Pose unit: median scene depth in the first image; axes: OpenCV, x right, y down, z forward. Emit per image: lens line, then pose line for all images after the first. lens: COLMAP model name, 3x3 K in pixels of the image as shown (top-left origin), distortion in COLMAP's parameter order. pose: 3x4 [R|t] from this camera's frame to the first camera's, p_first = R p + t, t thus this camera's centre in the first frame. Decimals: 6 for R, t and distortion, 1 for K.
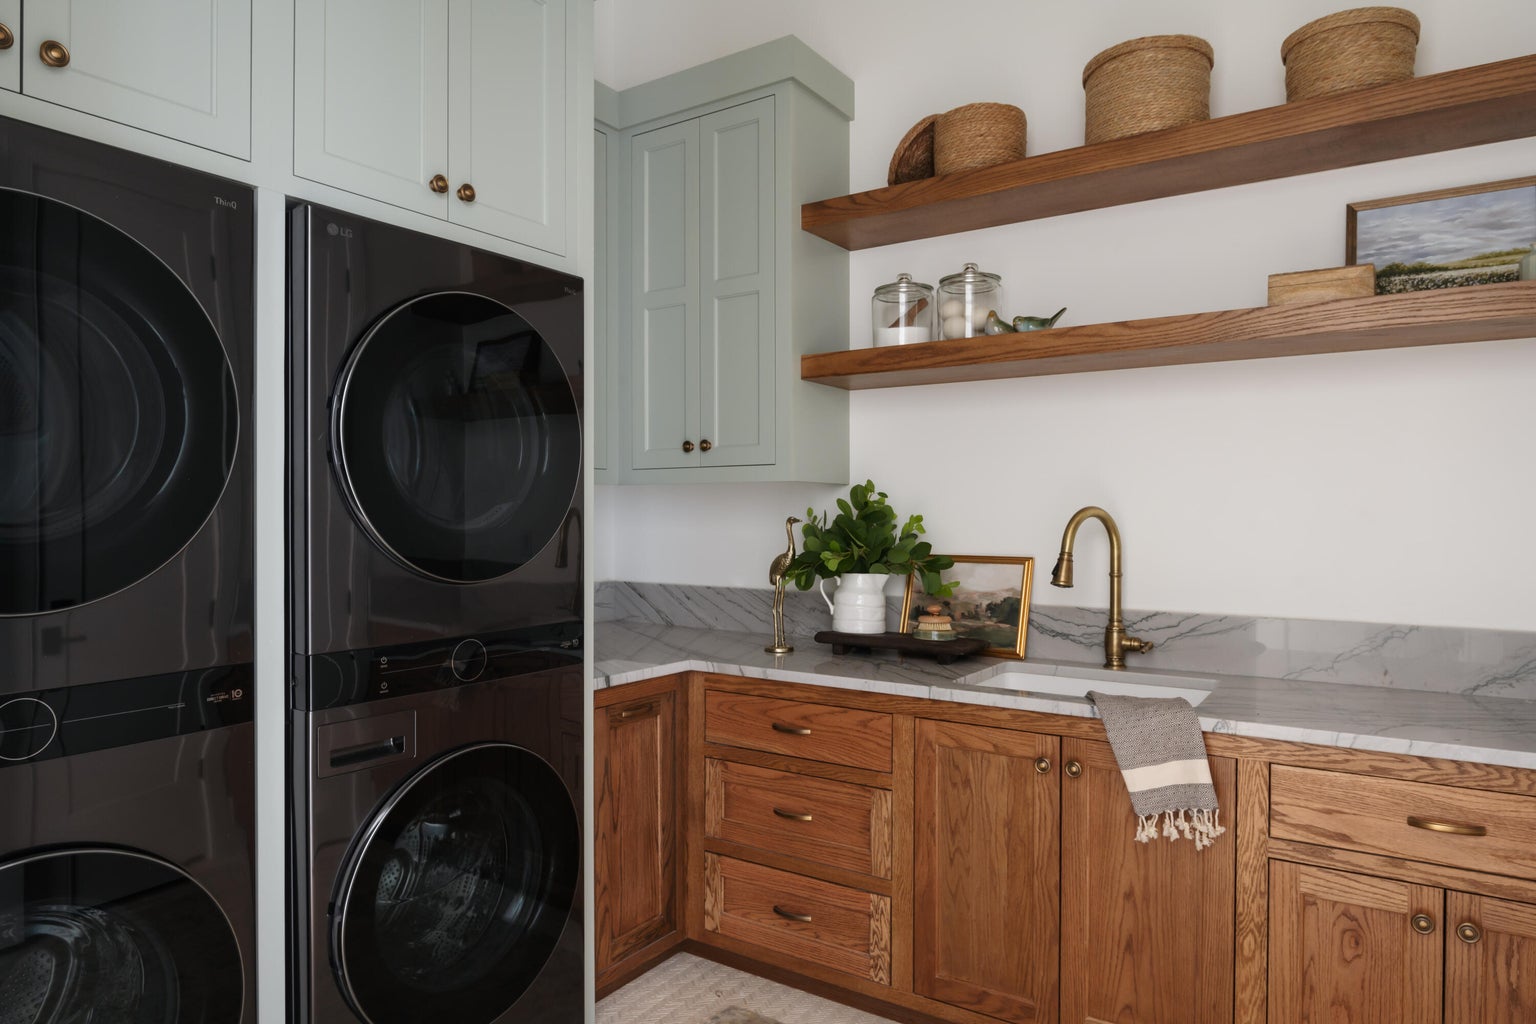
lens RADIAL K [[958.8, 0, 762.9], [0, 958.8, 516.8], [0, 0, 1]] dist [-0.004820, -0.011578]
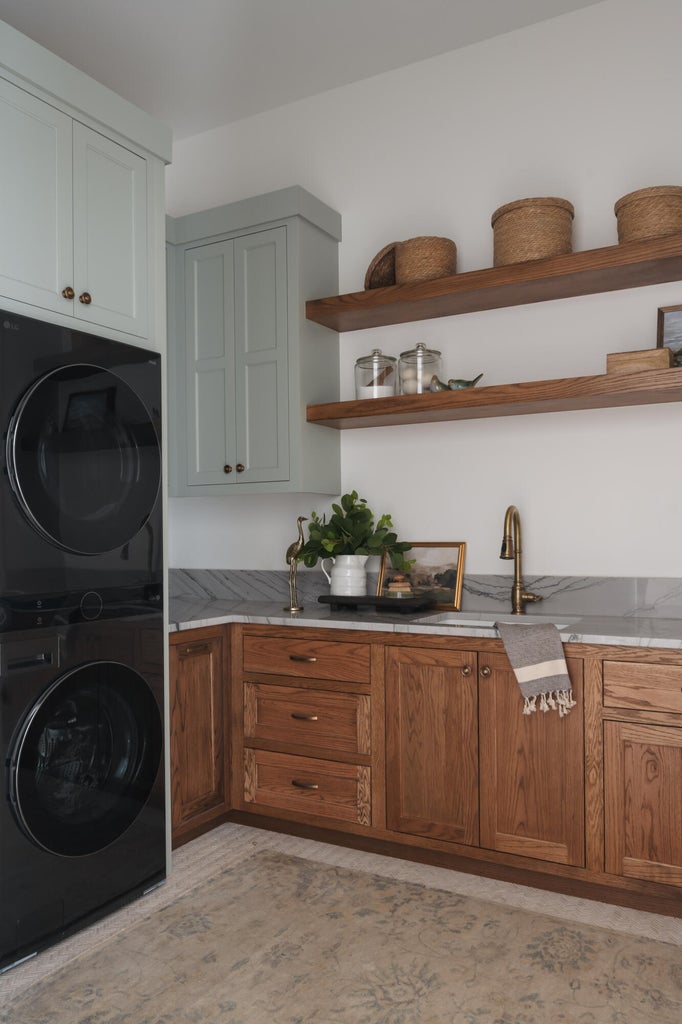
lens RADIAL K [[786.7, 0, 335.5], [0, 786.7, 529.8], [0, 0, 1]] dist [-0.000650, -0.003415]
pose [[0.996947, -0.010898, 0.077311, -0.011551], [0.011568, 0.999899, -0.008225, 0.033723], [-0.077214, 0.009094, 0.996973, -0.210879]]
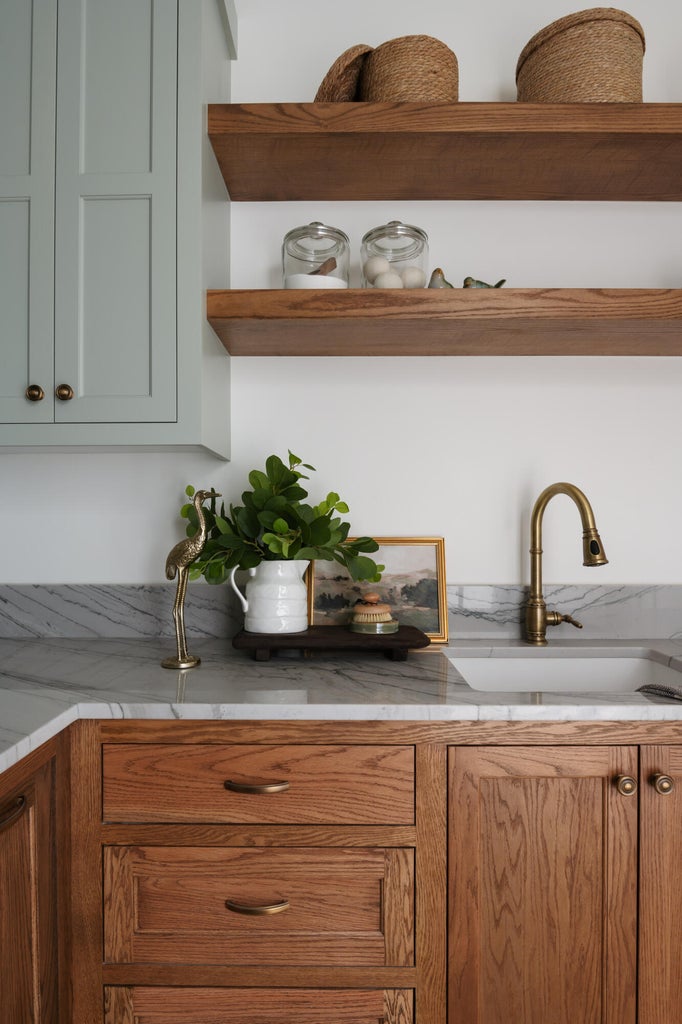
lens RADIAL K [[592.6, 0, 341.0], [0, 592.6, 518.3], [0, 0, 1]] dist [-0.014215, -0.003575]
pose [[0.832349, 0.001247, 0.554251, -0.157989], [0.003193, 0.999970, -0.007044, 0.029271], [-0.554243, 0.007633, 0.832320, 0.603043]]
